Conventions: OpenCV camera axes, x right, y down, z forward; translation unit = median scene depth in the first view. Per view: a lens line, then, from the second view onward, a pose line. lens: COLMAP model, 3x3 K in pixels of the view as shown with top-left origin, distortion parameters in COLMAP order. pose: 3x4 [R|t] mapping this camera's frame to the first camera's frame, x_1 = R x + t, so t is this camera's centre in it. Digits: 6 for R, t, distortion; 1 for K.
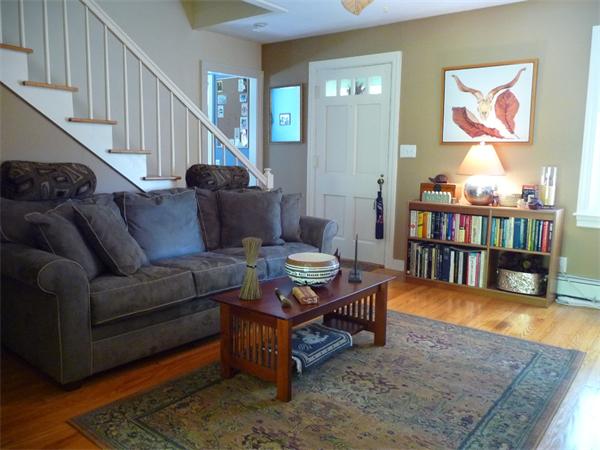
lens RADIAL K [[496.5, 0, 283.7], [0, 496.5, 226.5], [0, 0, 1]] dist [-0.037783, 0.015763]
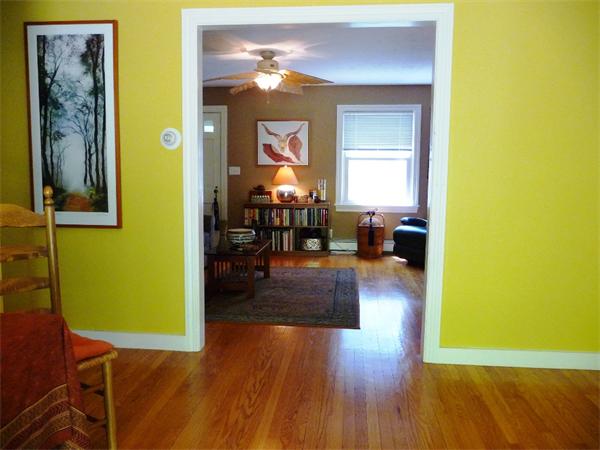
lens RADIAL K [[496.5, 0, 283.7], [0, 496.5, 226.5], [0, 0, 1]] dist [-0.037783, 0.015763]
pose [[0.845362, -0.063957, 0.530352, -0.513906], [0.080146, 0.996755, -0.007547, 0.050351], [-0.528148, 0.048885, 0.847744, -0.430081]]
